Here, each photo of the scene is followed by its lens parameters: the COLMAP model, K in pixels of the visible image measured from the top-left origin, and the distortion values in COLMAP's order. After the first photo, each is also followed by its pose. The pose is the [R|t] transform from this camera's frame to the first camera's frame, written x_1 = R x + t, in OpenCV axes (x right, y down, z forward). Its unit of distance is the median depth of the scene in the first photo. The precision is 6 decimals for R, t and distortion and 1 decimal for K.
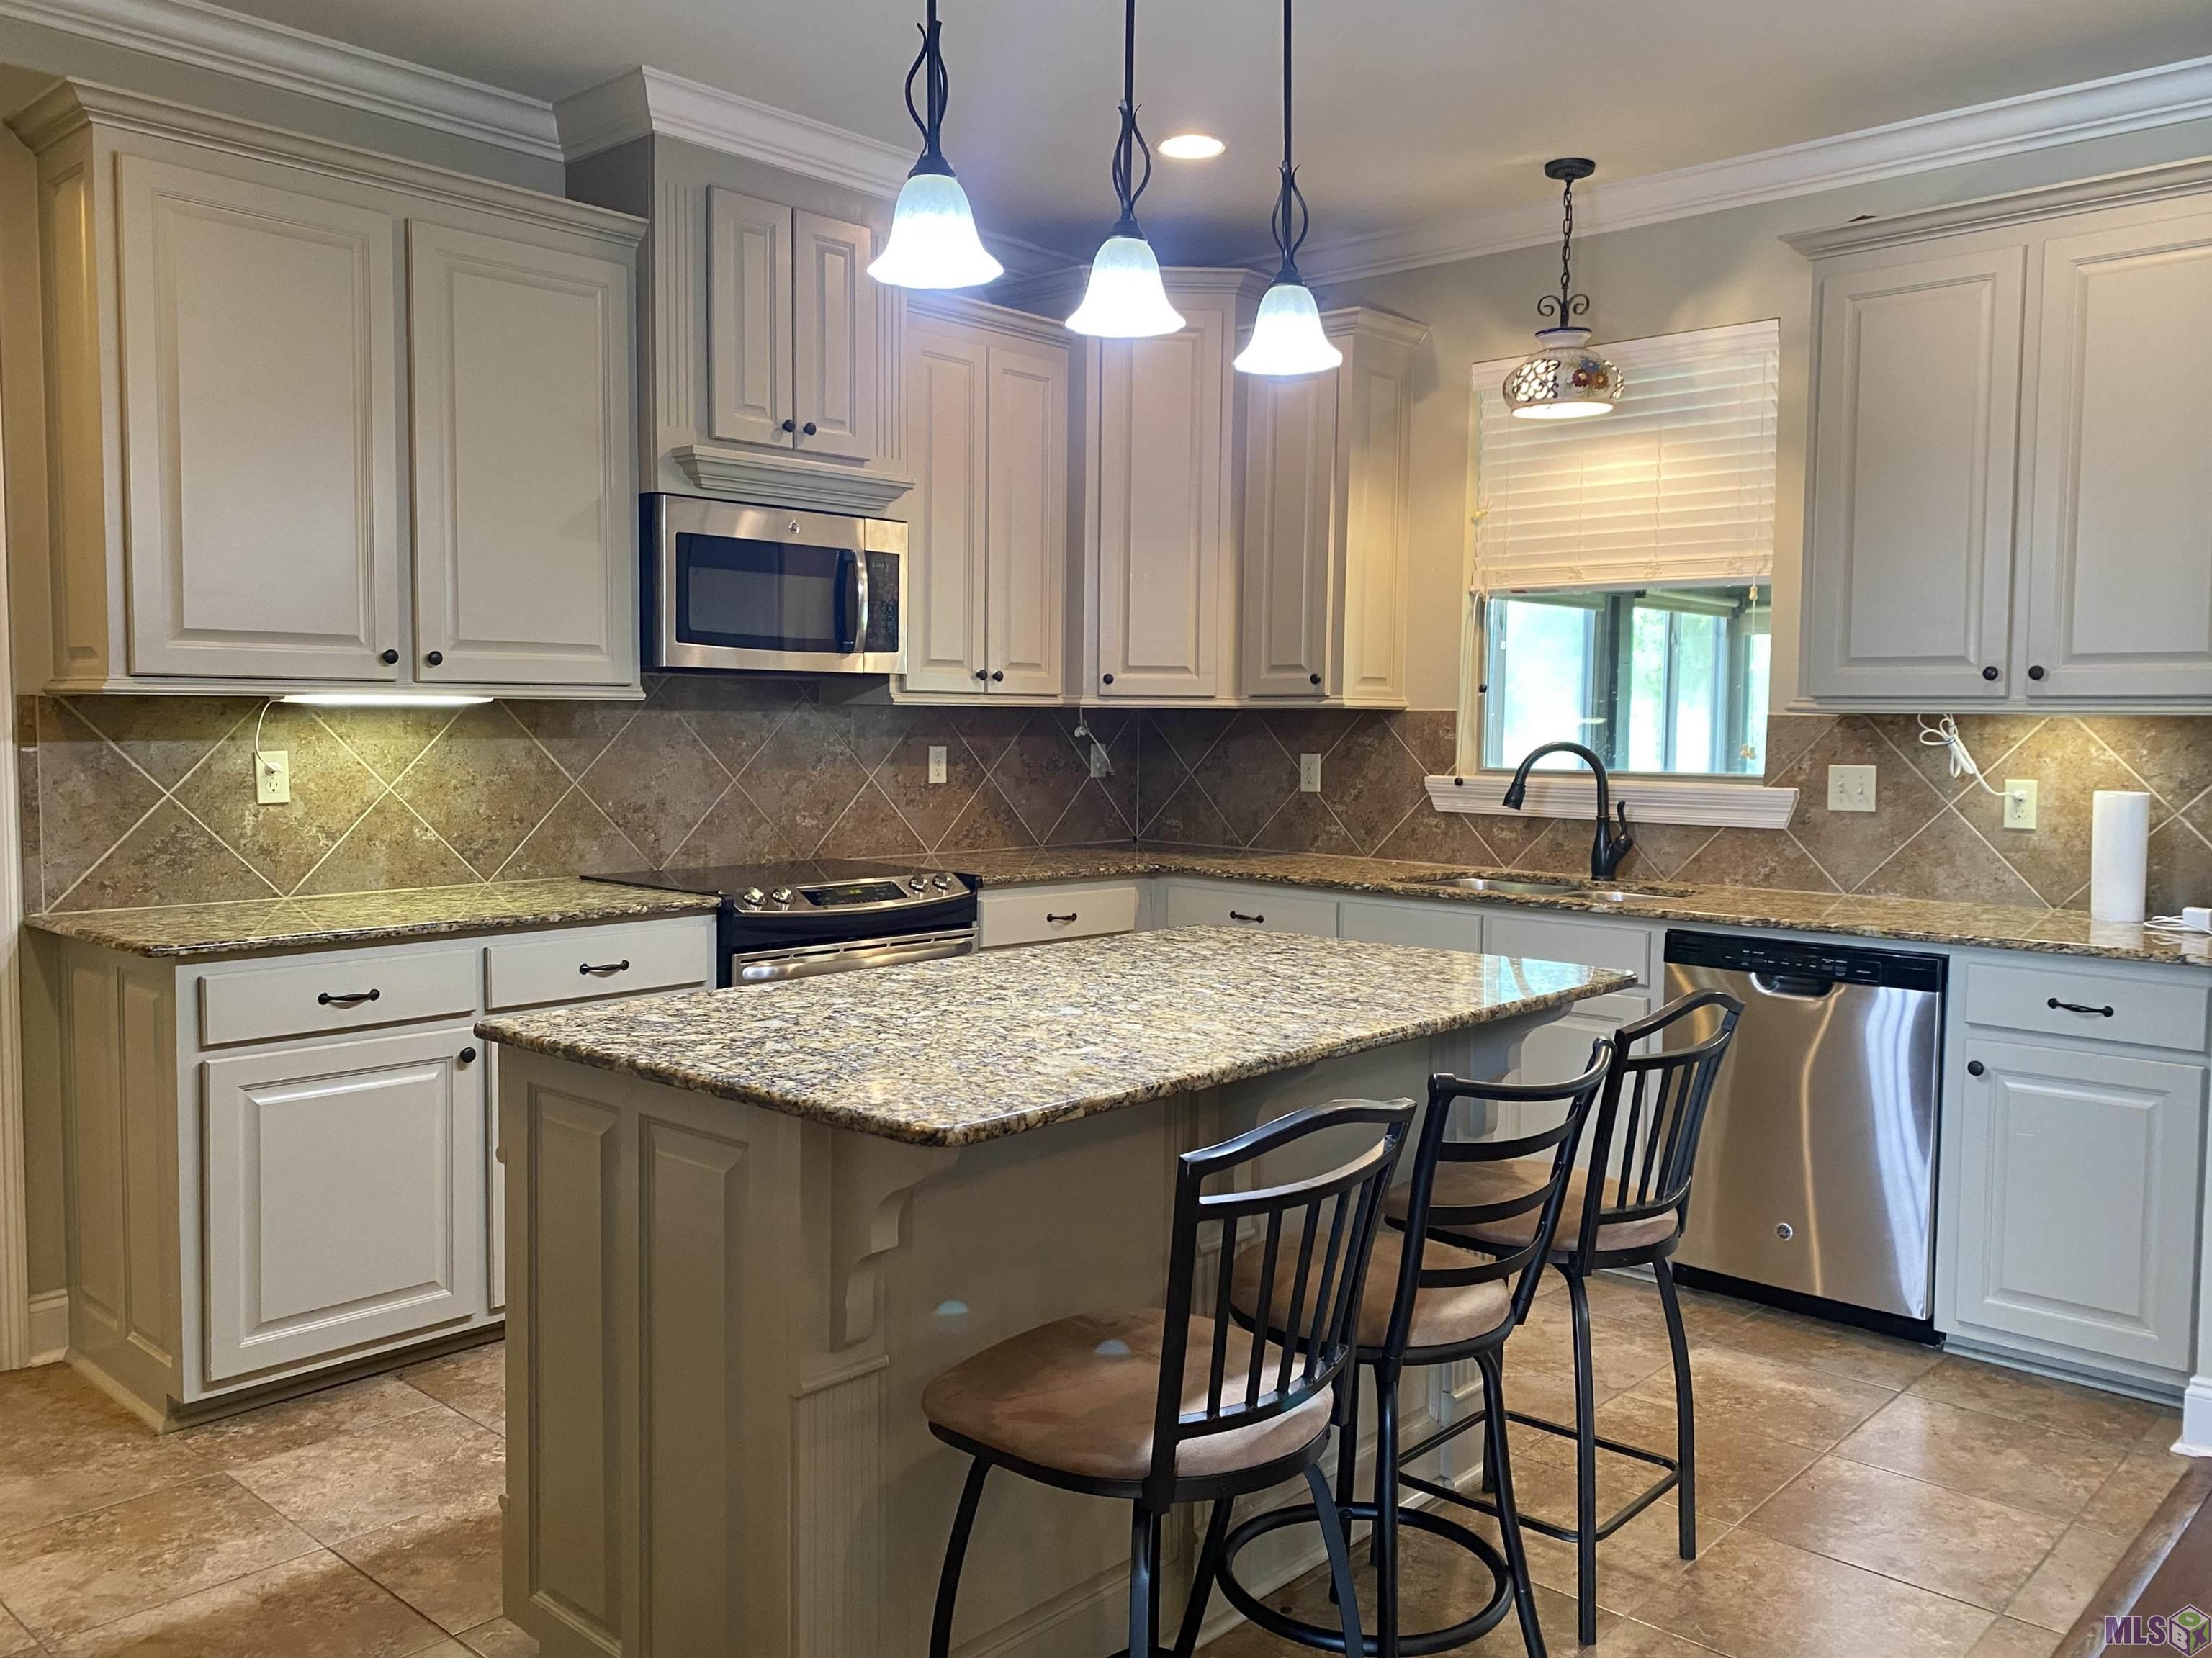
lens RADIAL K [[1732.5, 0, 1106.0], [0, 1732.5, 829.0], [0, 0, 1]] dist [0.090277, -0.164568]
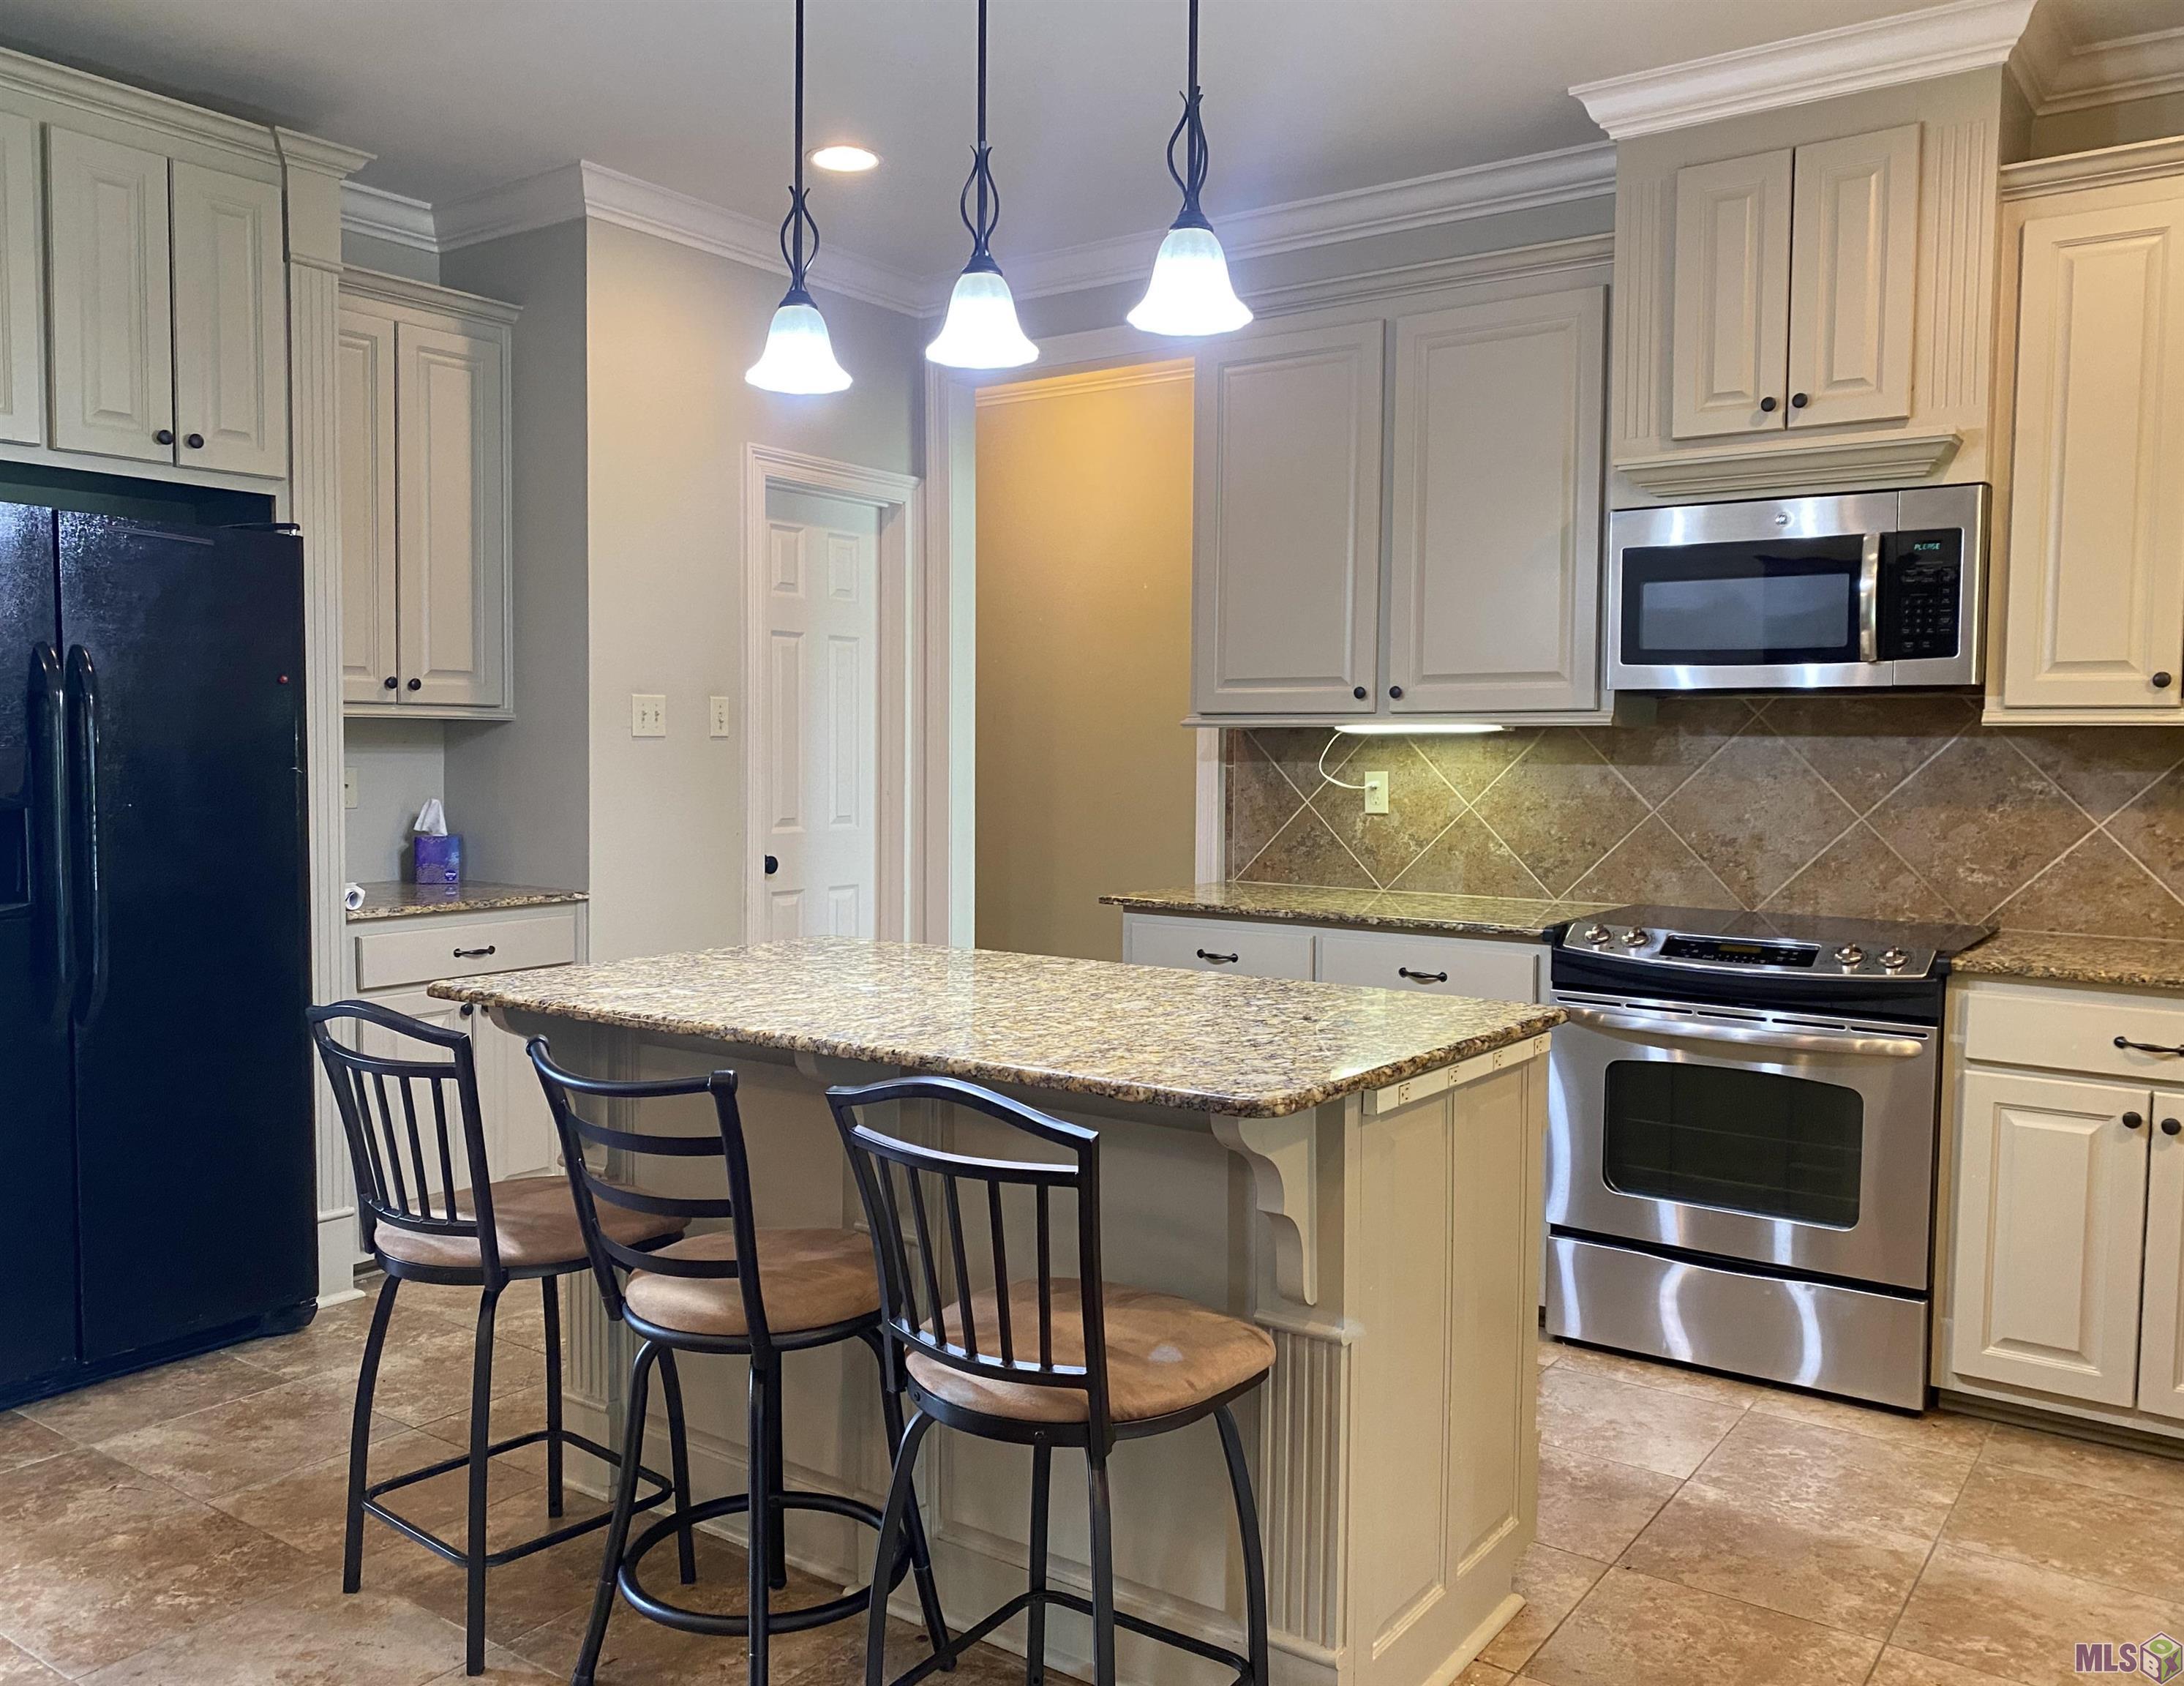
lens RADIAL K [[1716.4, 0, 1092.0], [0, 1716.4, 843.0], [0, 0, 1]] dist [0.004665, 0.001920]
pose [[0.111649, 0.049100, -0.992534, 0.660749], [-0.071142, 0.996611, 0.041299, -0.027452], [0.991198, 0.066000, 0.114763, 0.610360]]
